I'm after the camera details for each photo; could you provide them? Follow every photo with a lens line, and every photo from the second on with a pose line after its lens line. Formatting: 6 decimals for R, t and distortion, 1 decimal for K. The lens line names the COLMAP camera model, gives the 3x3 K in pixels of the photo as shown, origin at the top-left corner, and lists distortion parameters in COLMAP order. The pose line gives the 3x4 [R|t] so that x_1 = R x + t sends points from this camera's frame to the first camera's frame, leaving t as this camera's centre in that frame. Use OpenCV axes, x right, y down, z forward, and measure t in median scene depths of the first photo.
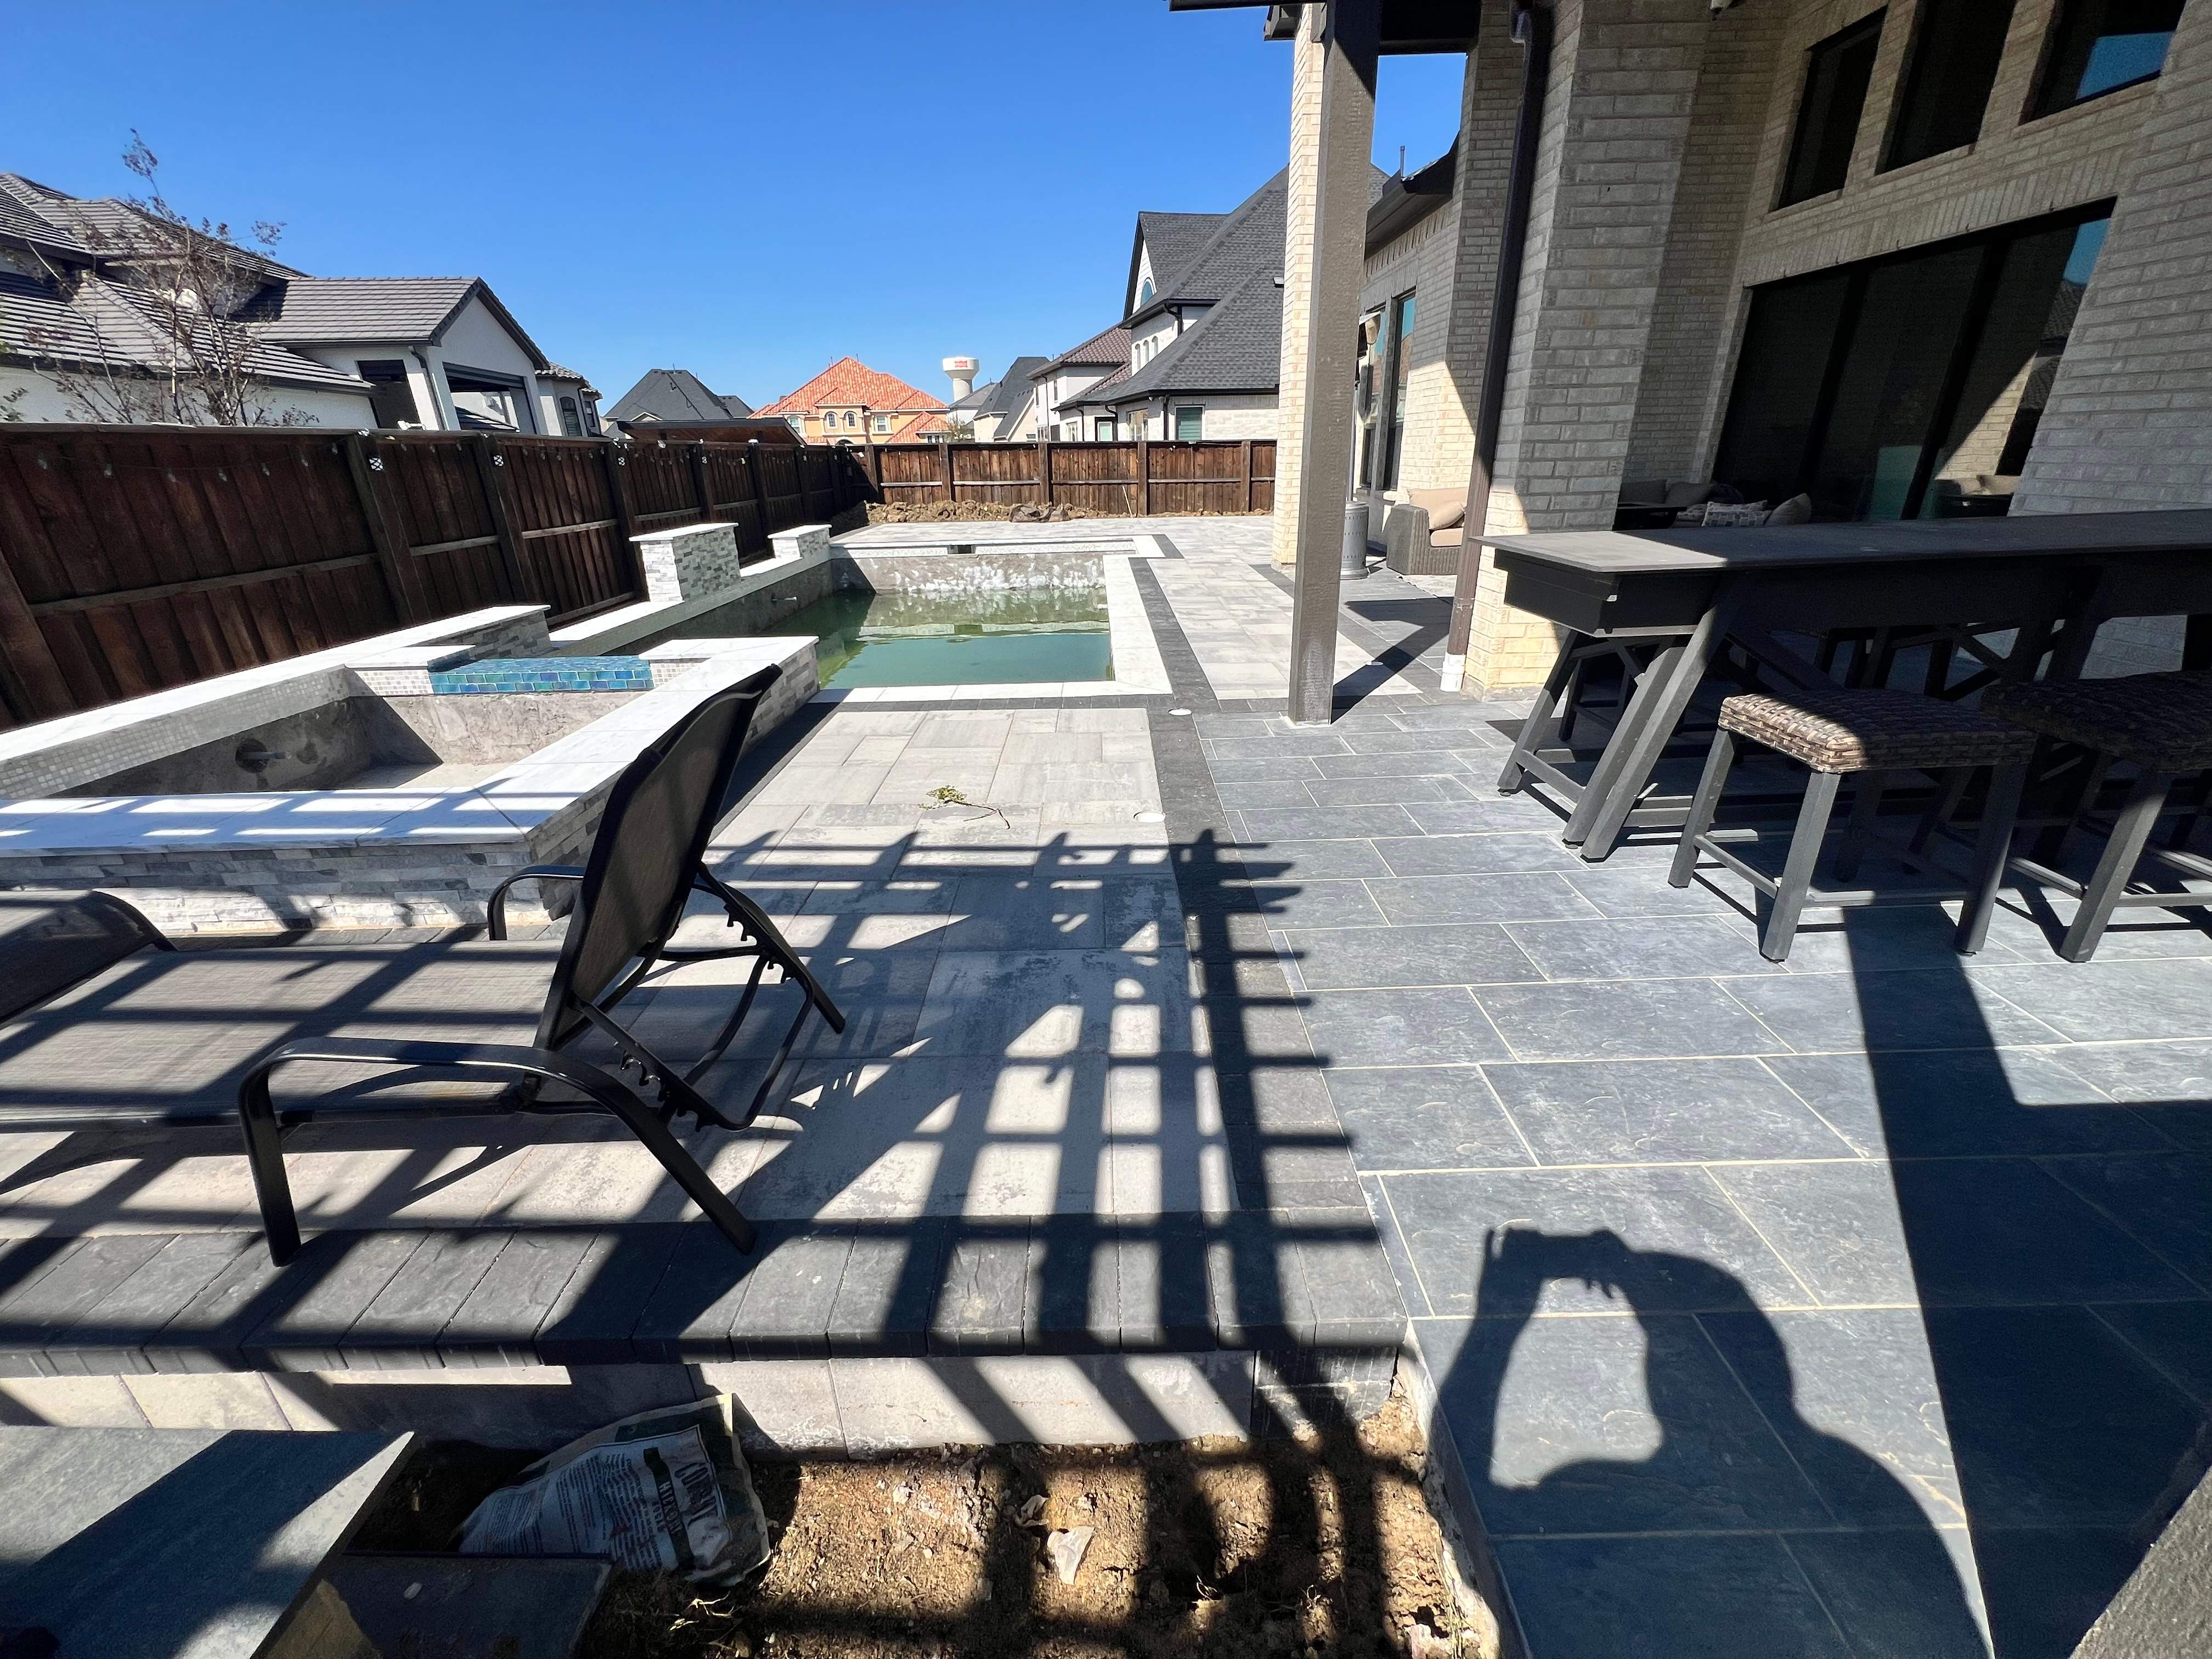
lens RADIAL K [[890.2, 0, 1104.4], [0, 890.2, 824.7], [0, 0, 1]] dist [0.000081, 0.000679]
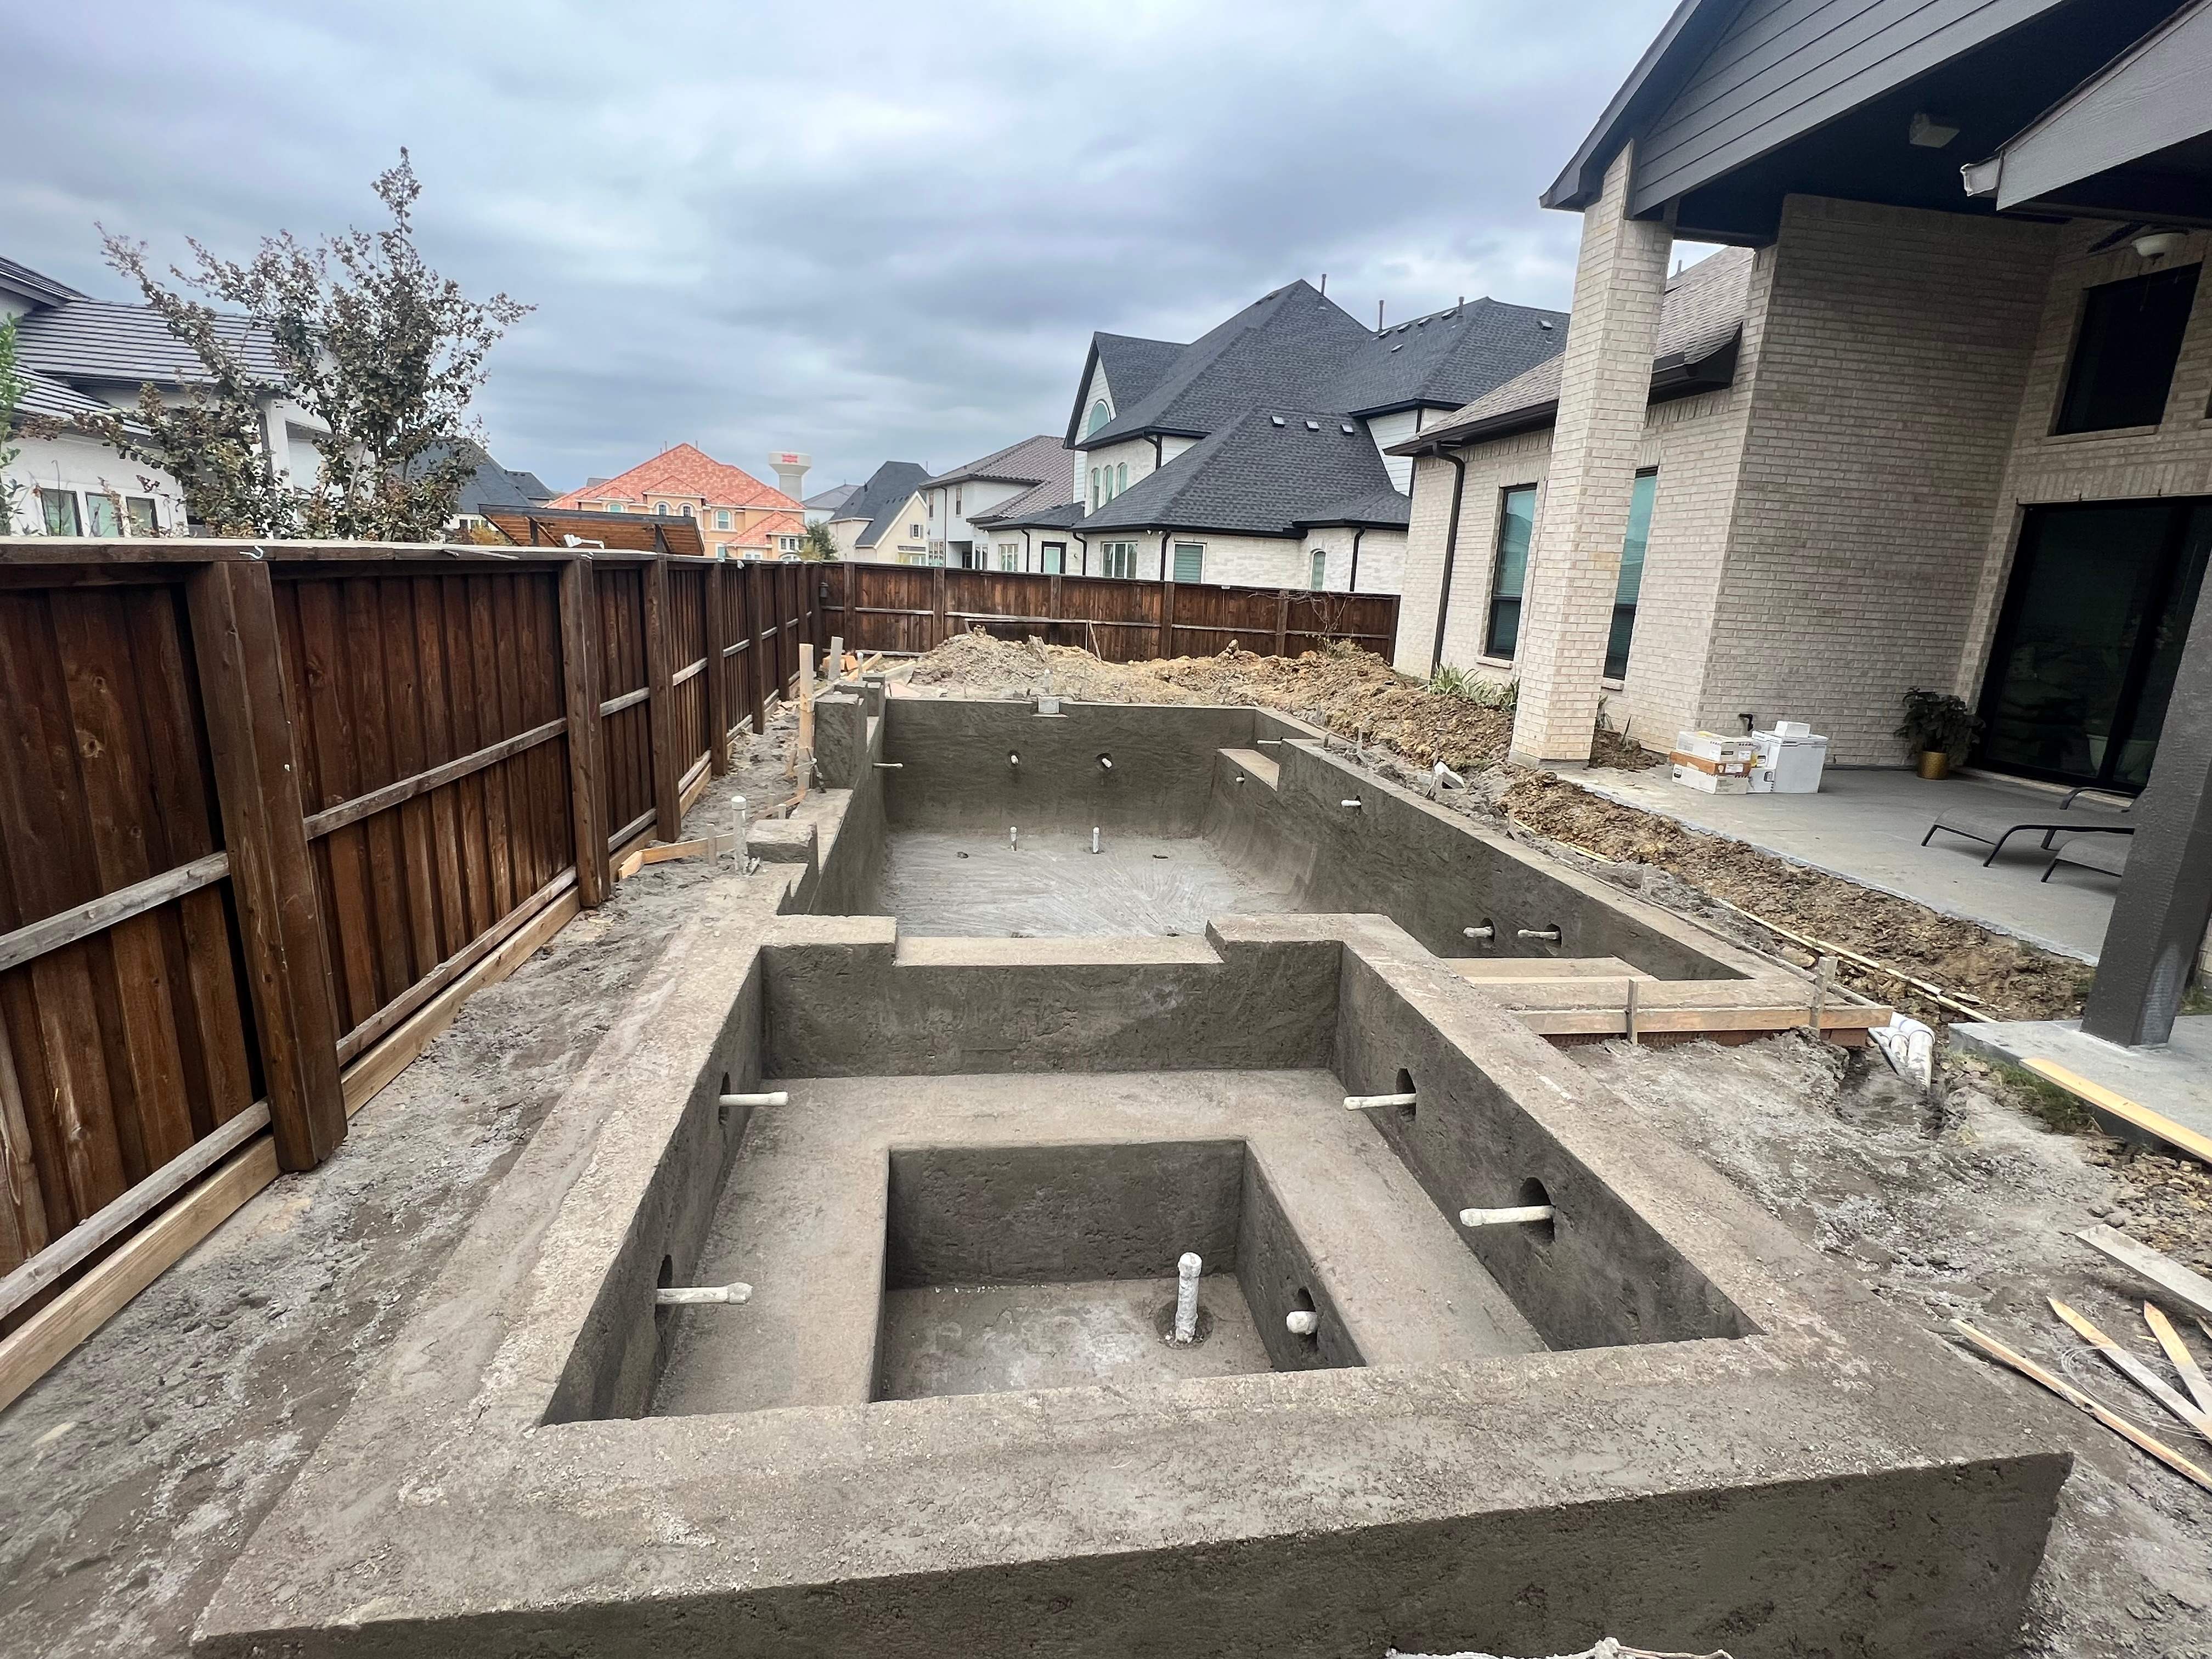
lens RADIAL K [[1055.3, 0, 1112.1], [0, 1055.3, 830.6], [0, 0, 1]] dist [0.005566, 0.000590]
pose [[0.985814, 0.034017, 0.164357, -0.256291], [-0.007895, 0.987560, -0.157042, -0.045278], [-0.167654, 0.153517, 0.973820, 0.069509]]
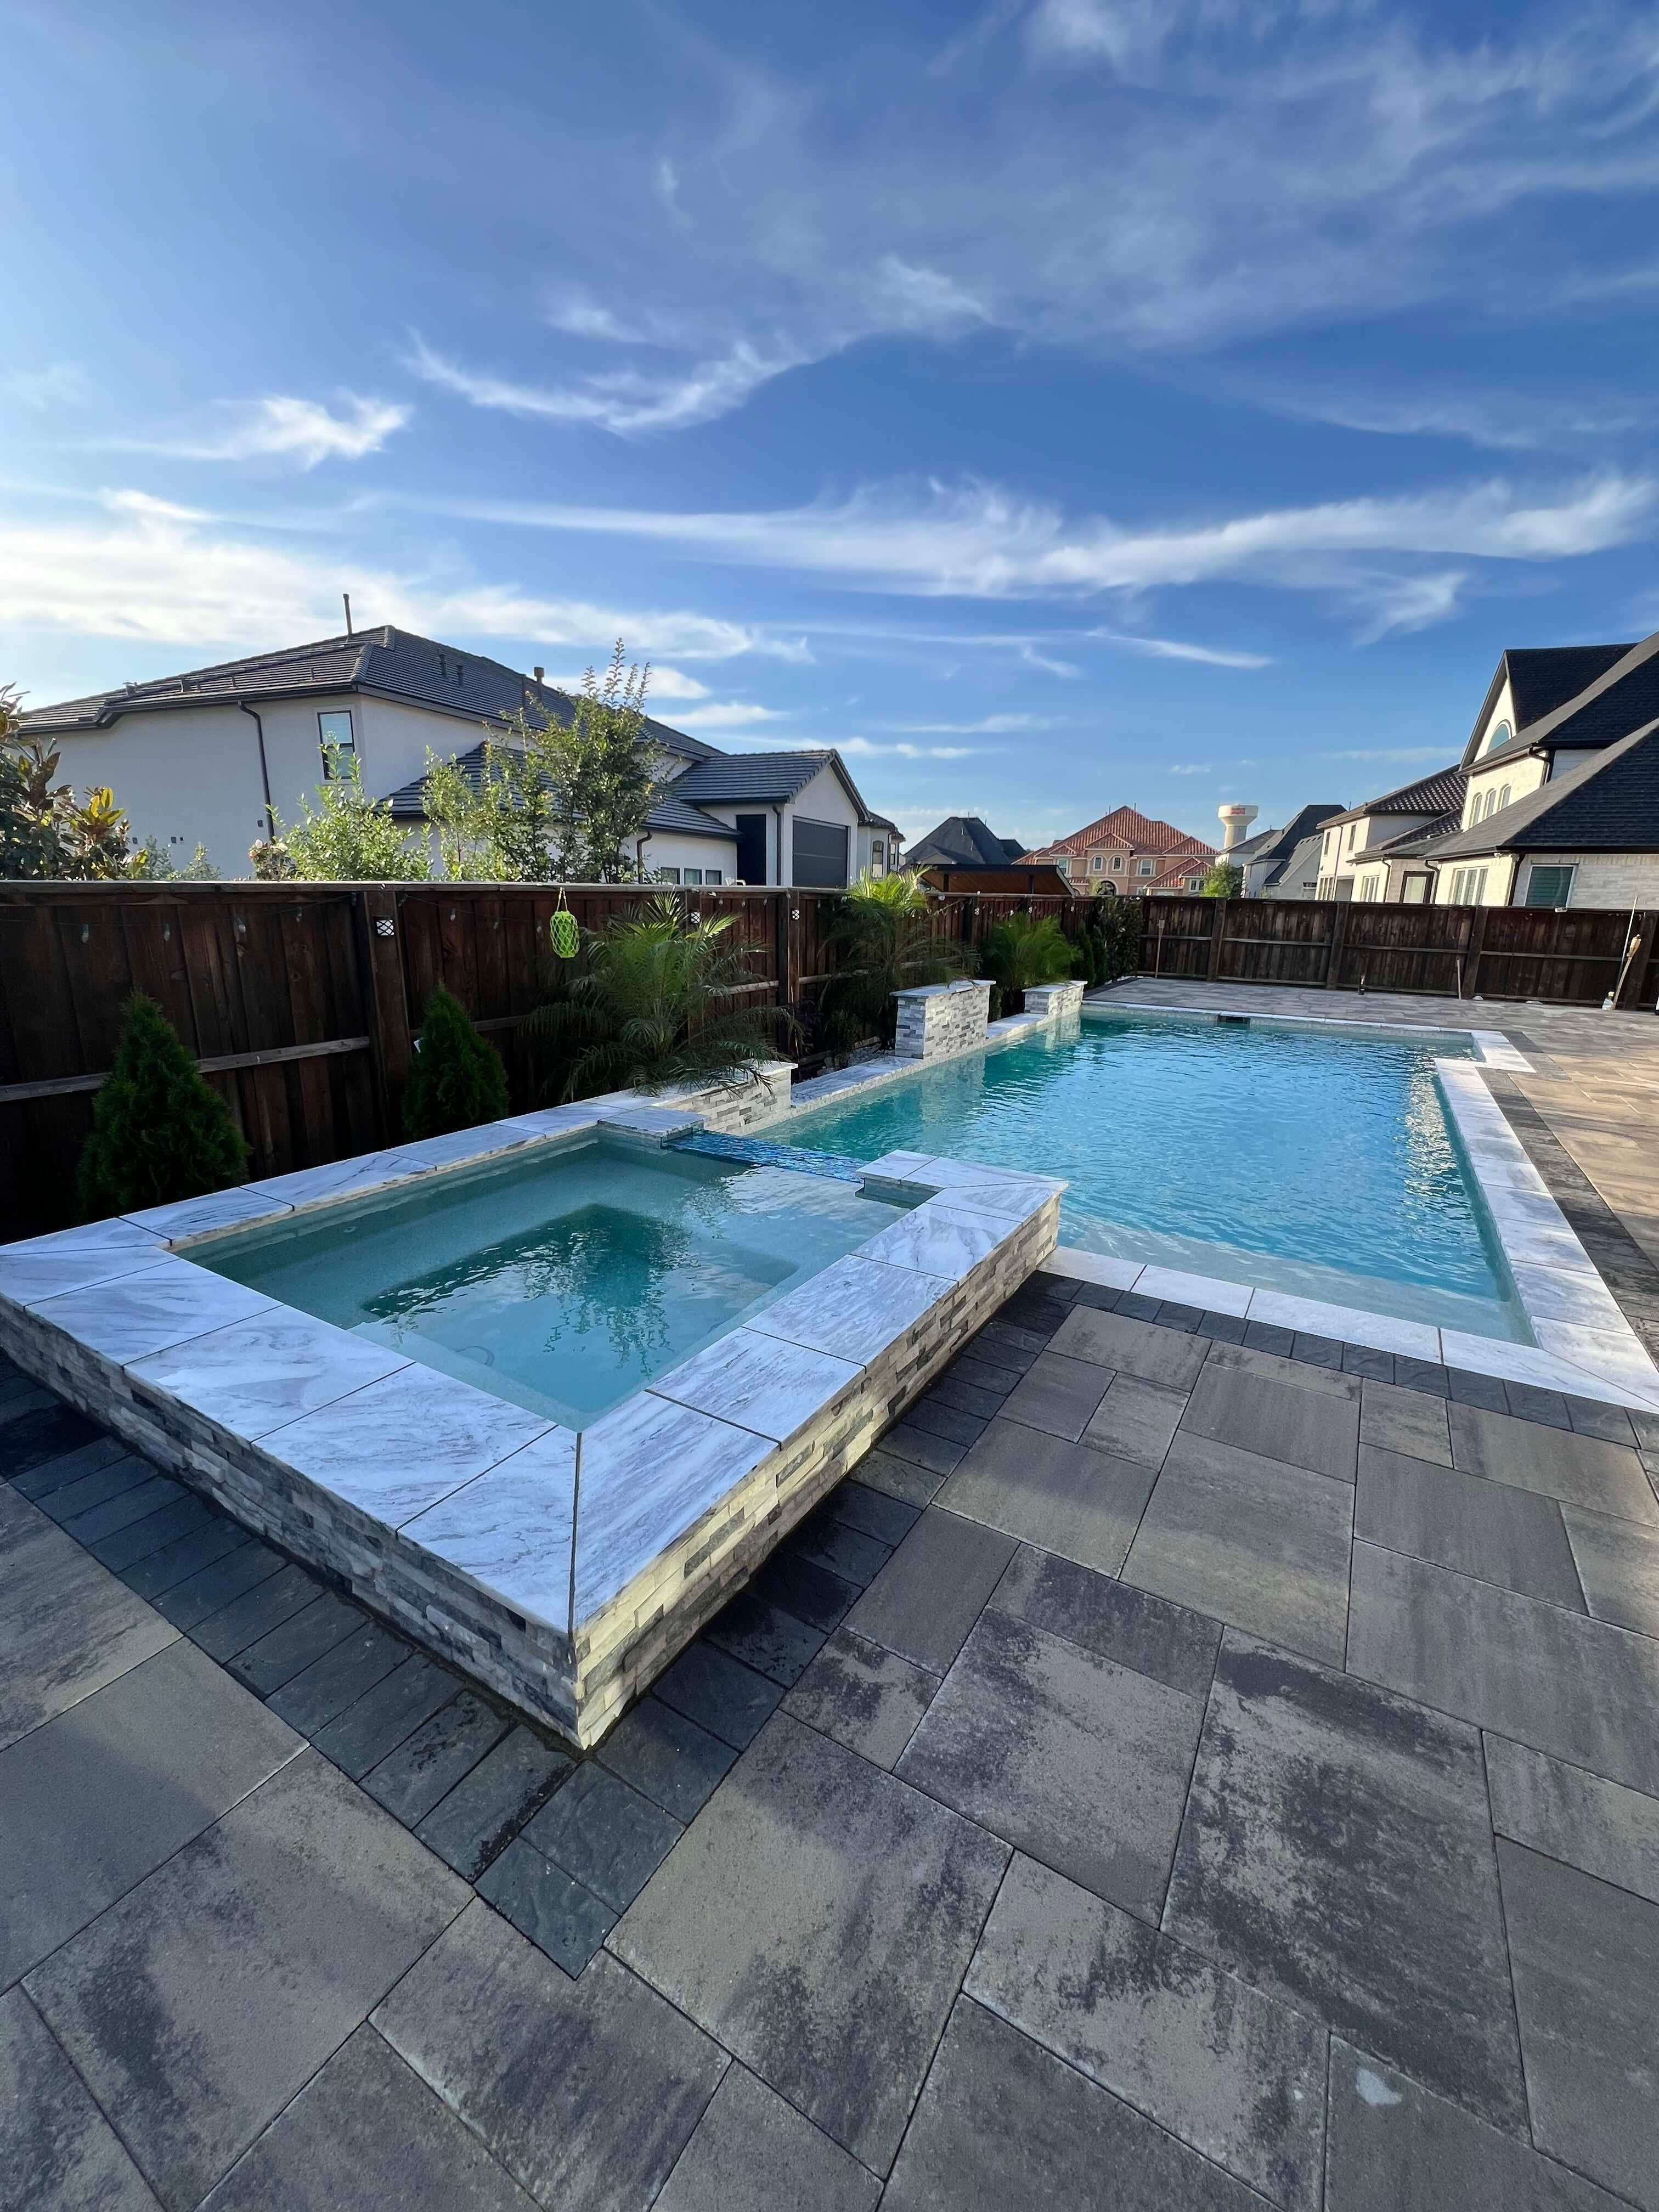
lens RADIAL K [[895.0, 0, 839.1], [0, 895.0, 1103.1], [0, 0, 1]] dist [-0.000467, -0.000098]
pose [[0.856178, 0.158323, -0.491826, -0.045172], [-0.235434, 0.966875, -0.098603, -0.055870], [0.459923, 0.200214, 0.865092, 0.086167]]
